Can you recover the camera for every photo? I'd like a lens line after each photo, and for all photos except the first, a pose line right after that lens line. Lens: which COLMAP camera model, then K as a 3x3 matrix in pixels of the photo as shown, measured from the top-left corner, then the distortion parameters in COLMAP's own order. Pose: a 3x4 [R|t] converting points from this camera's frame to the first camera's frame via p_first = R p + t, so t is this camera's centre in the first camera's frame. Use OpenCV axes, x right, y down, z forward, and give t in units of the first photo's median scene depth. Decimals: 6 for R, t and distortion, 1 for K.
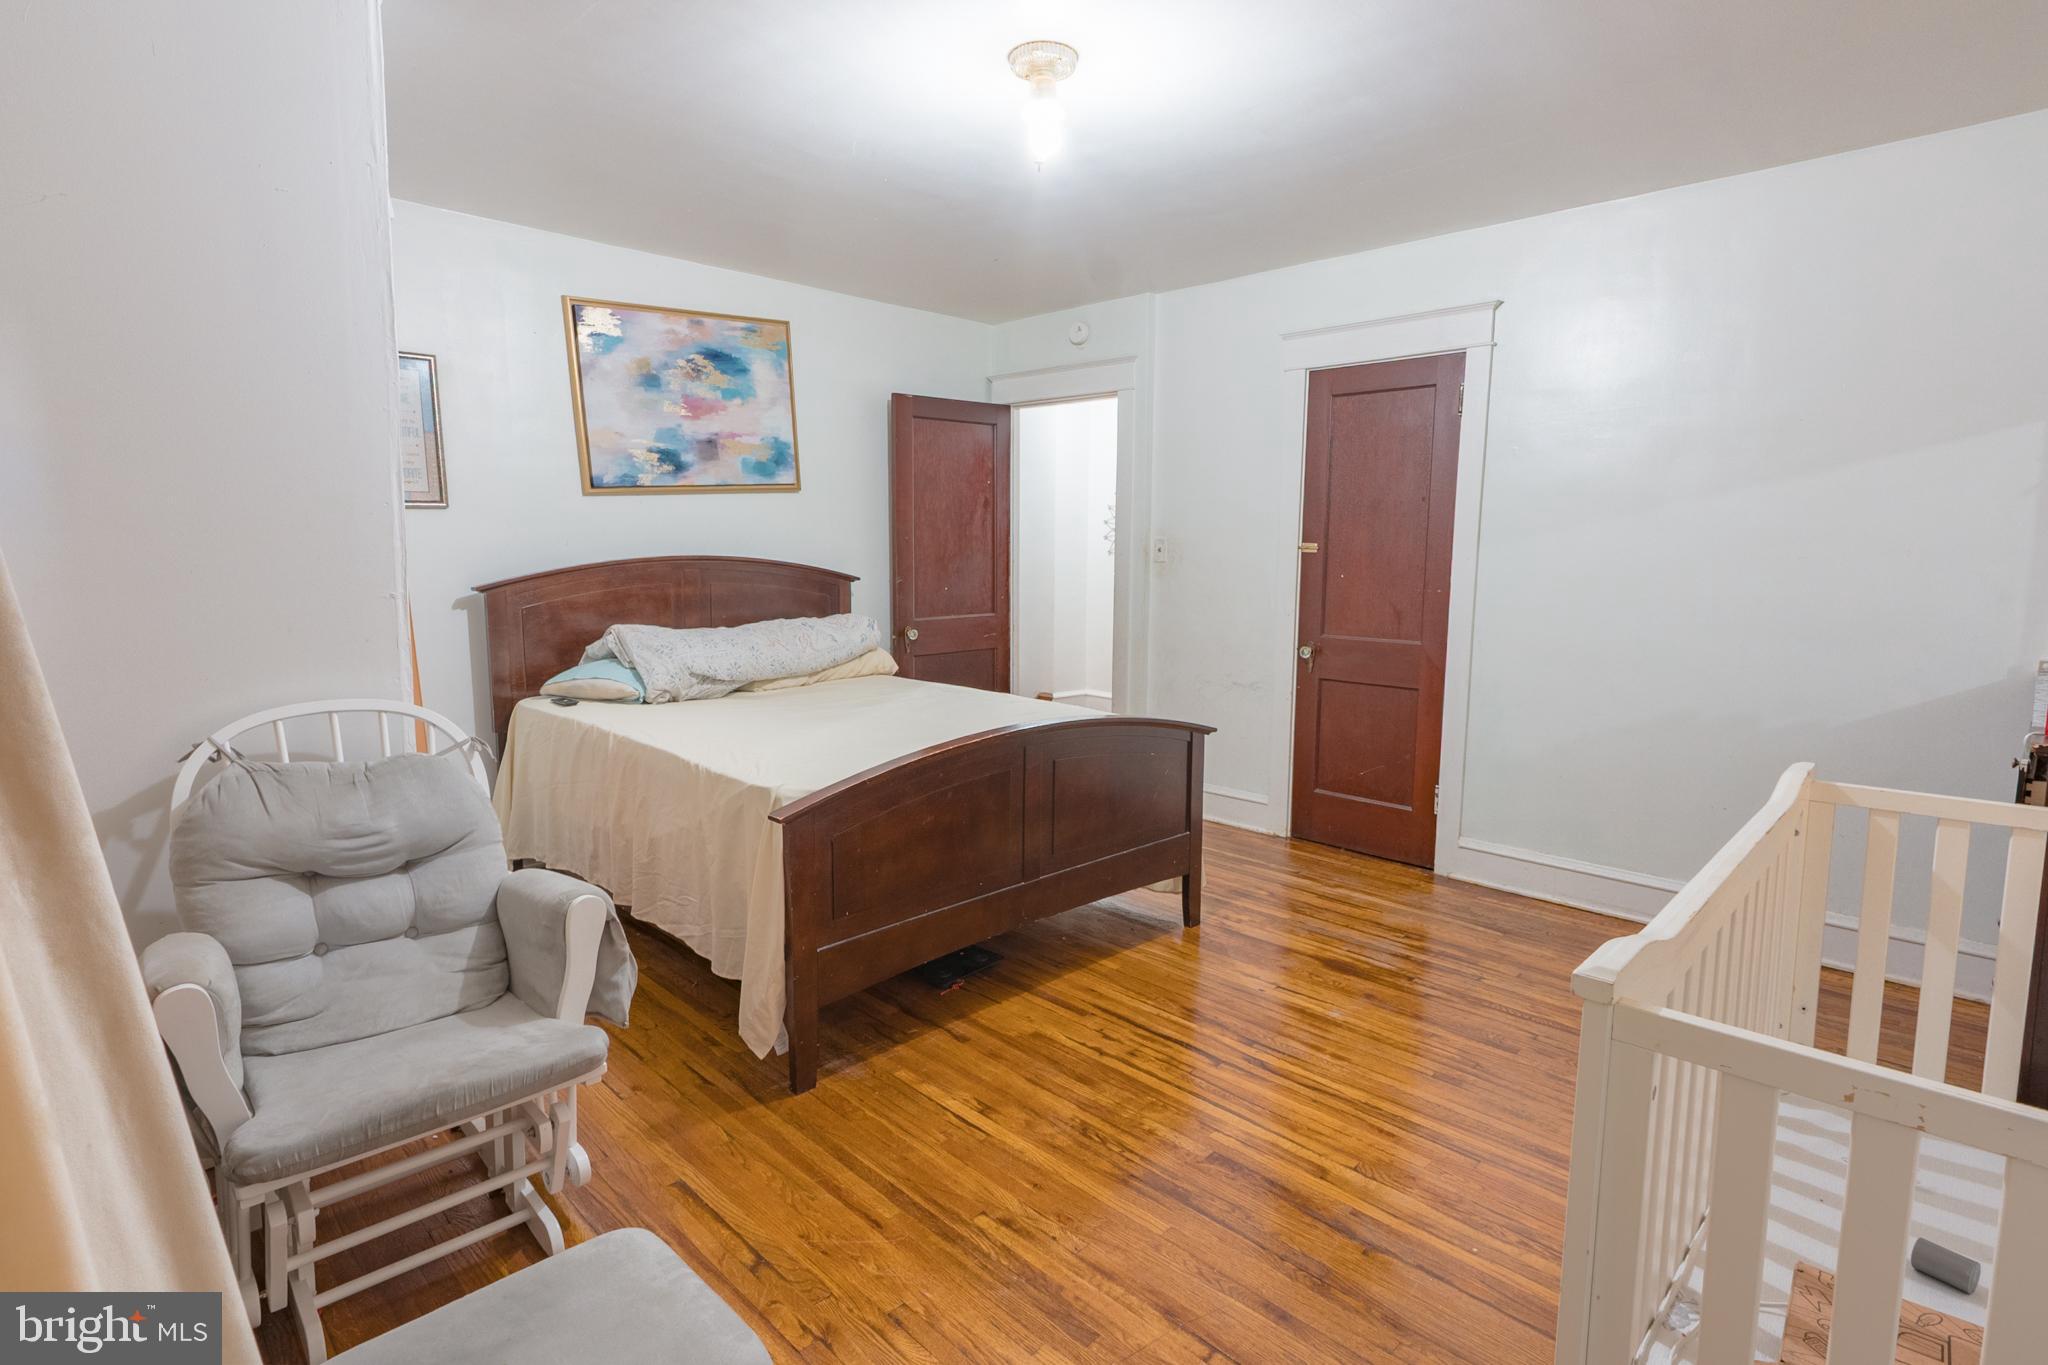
lens RADIAL K [[1041.2, 0, 1031.5], [0, 1041.2, 681.9], [0, 0, 1]] dist [-0.014286, 0.001273]
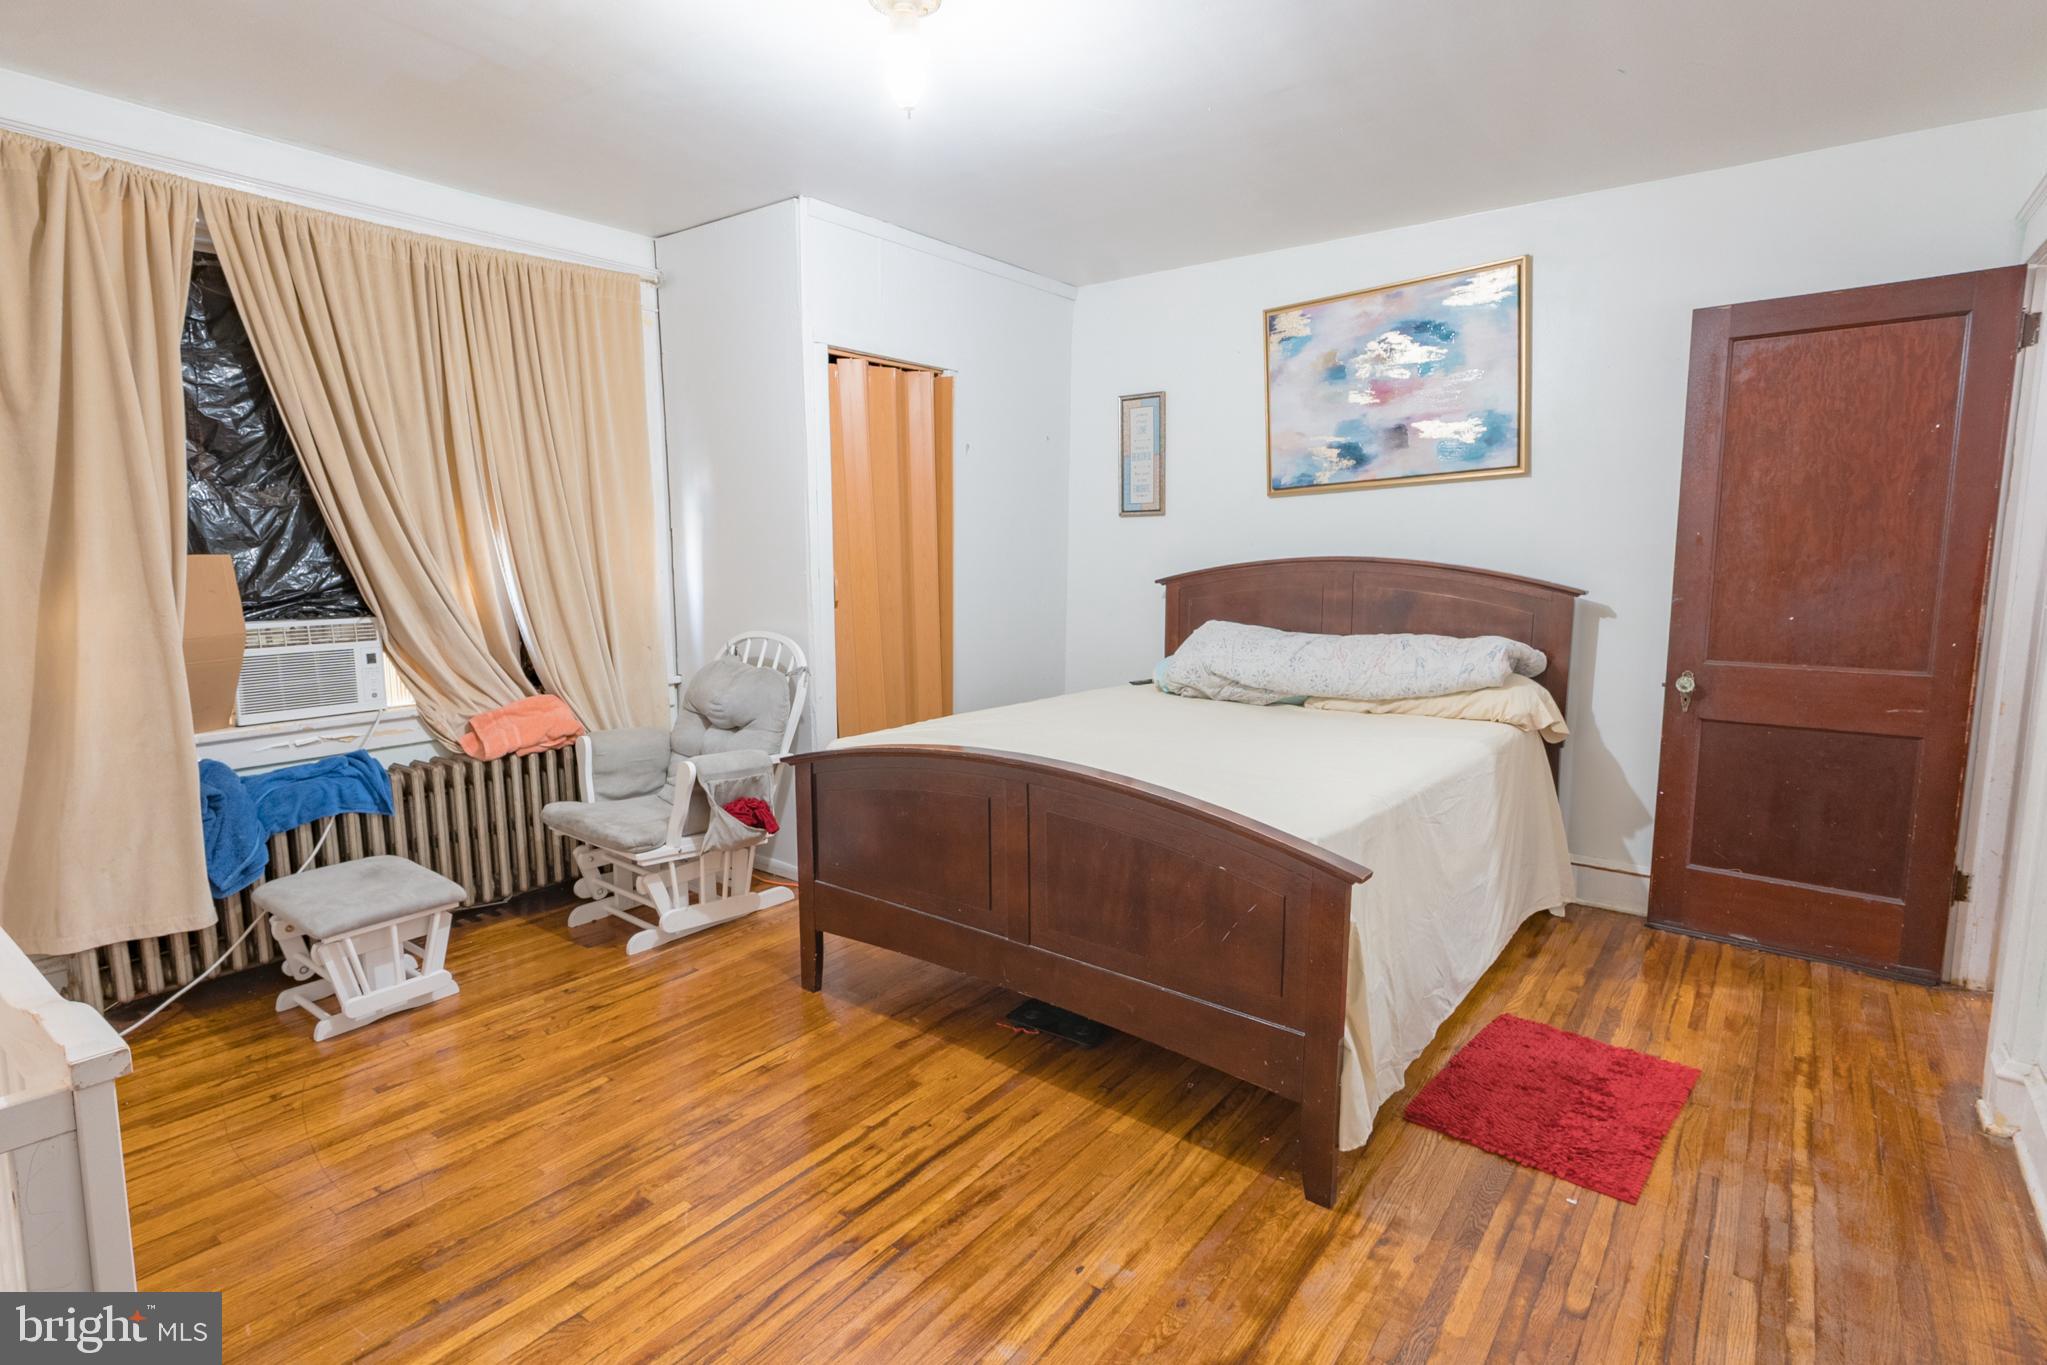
lens RADIAL K [[1040.7, 0, 1030.9], [0, 1040.7, 681.9], [0, 0, 1]] dist [-0.014286, 0.001273]
pose [[0.099699, 0.120973, -0.987636, 0.607568], [-0.133041, 0.985290, 0.107255, -0.079096], [0.986083, 0.120703, 0.114327, 0.678228]]
